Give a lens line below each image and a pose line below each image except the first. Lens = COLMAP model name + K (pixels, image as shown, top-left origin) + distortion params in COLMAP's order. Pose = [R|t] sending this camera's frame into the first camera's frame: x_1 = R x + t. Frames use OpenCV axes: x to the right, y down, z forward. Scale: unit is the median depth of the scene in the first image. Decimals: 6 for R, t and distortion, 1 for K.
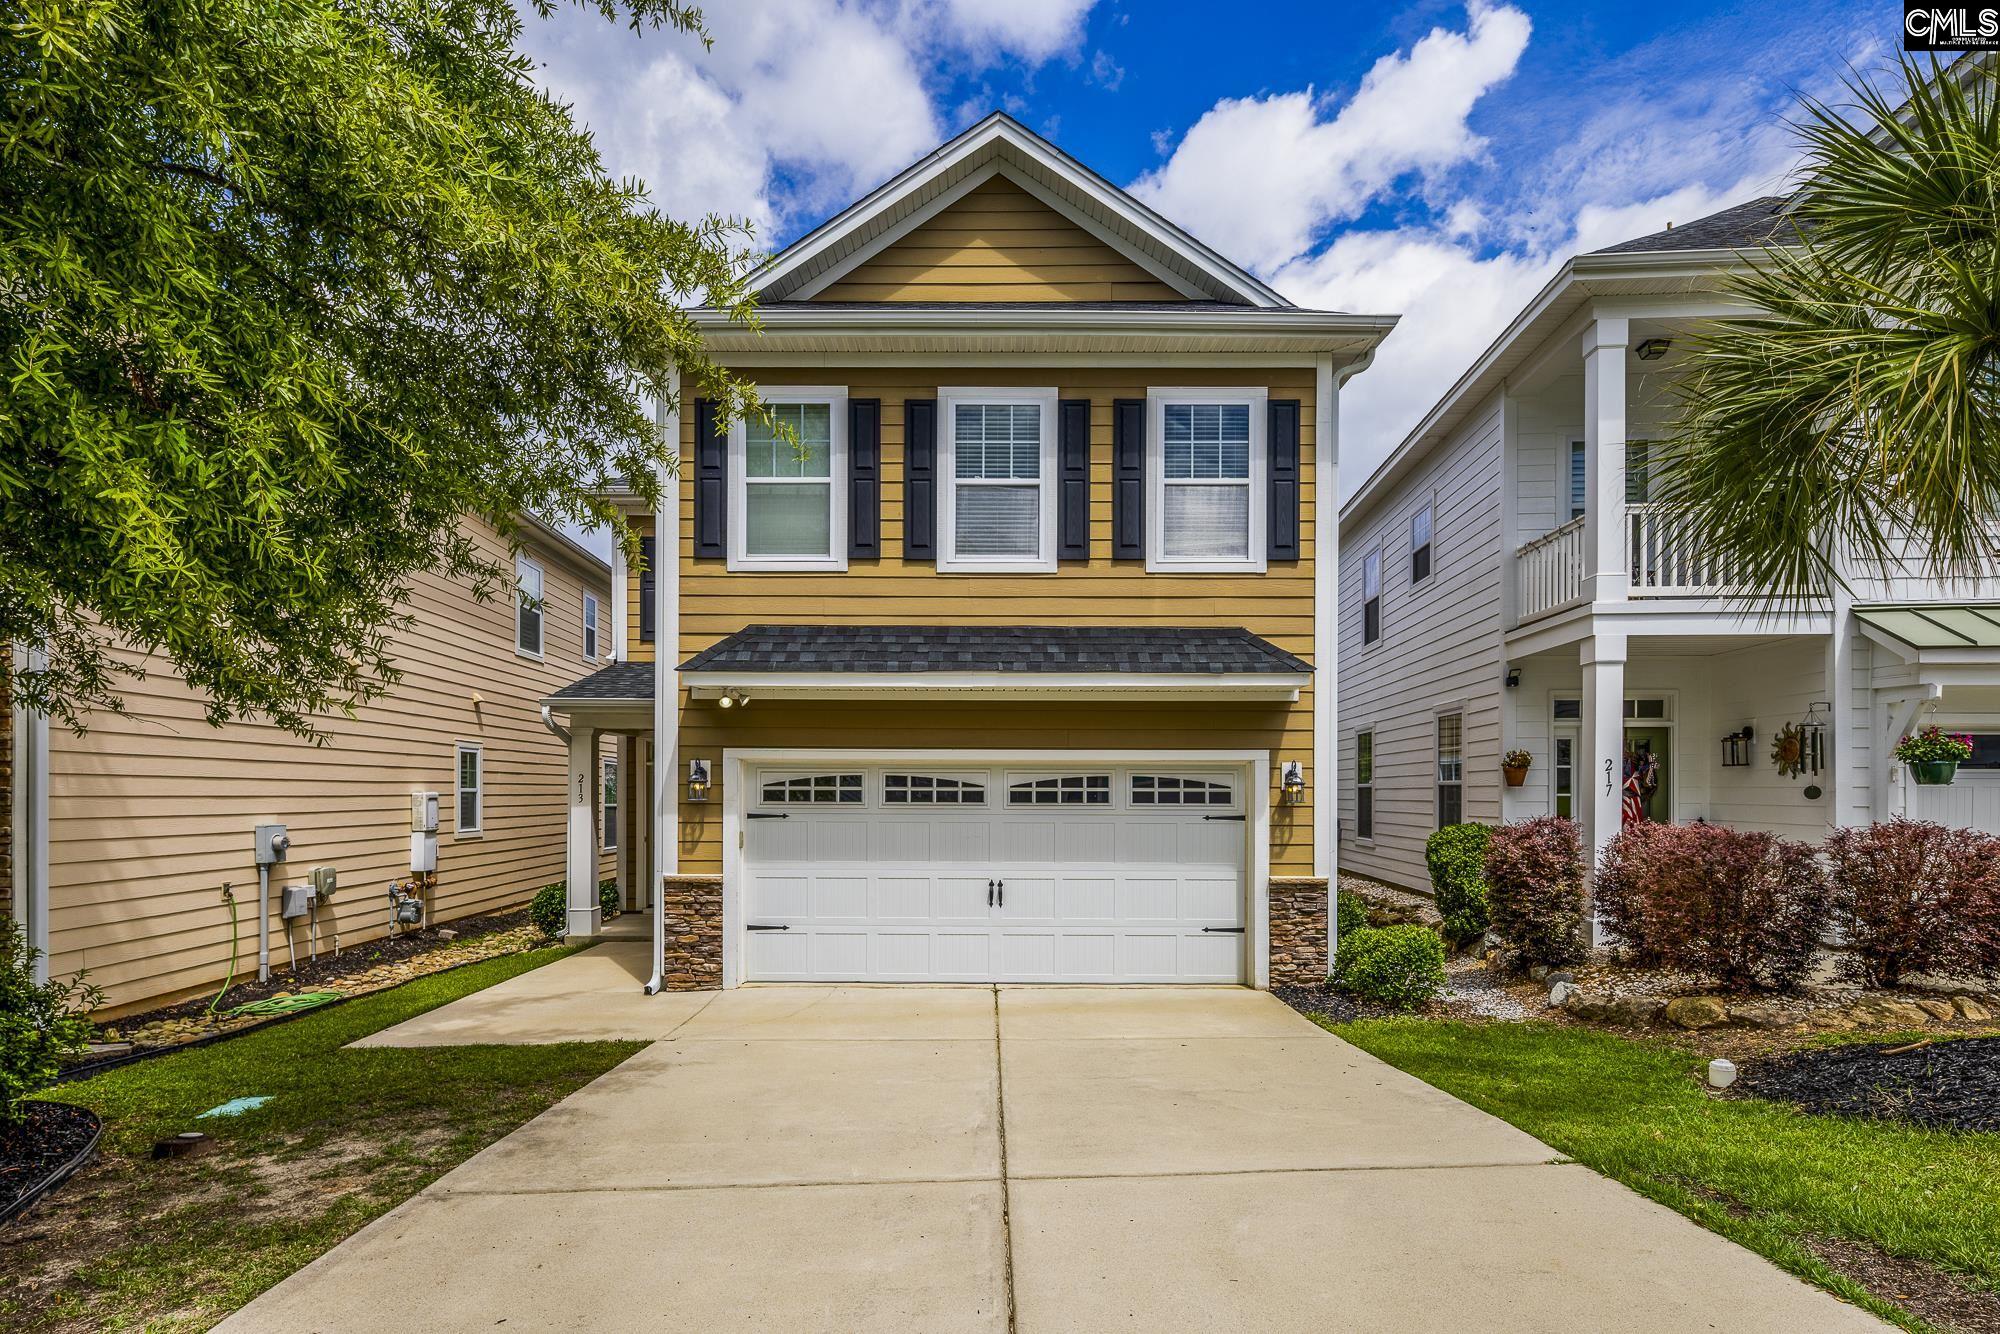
lens RADIAL K [[968.8, 0, 999.8], [0, 968.8, 795.8], [0, 0, 1]] dist [0.000556, 0.000296]
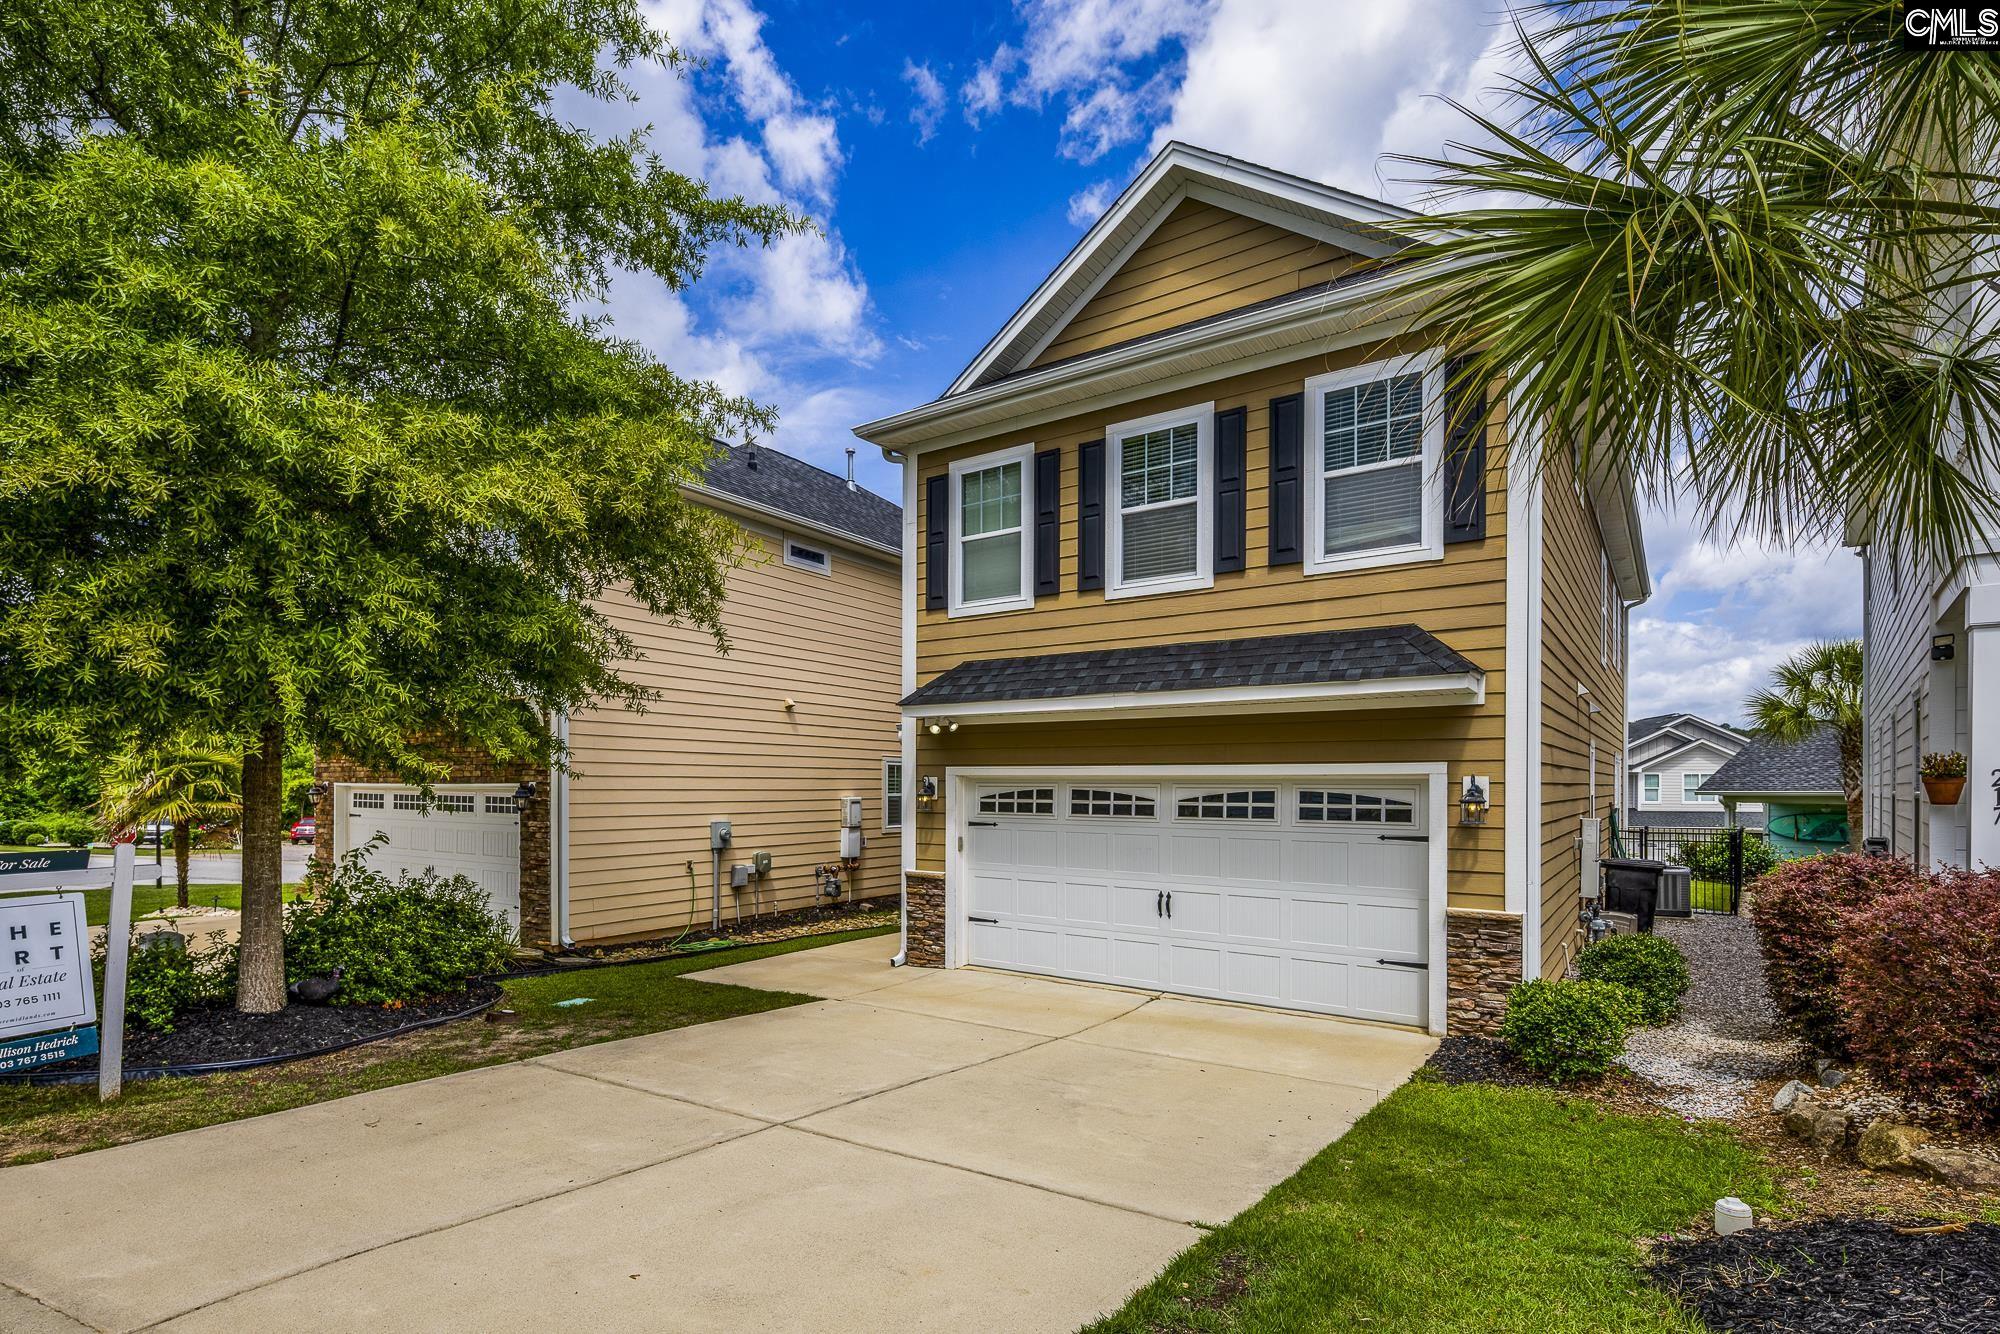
lens RADIAL K [[970.9, 0, 994.0], [0, 970.9, 791.2], [0, 0, 1]] dist [0.001769, -0.000835]
pose [[0.819659, 0.004321, -0.572835, 0.444184], [-0.003916, 0.999990, 0.001940, -0.021302], [0.572838, 0.000653, 0.819668, 0.052456]]
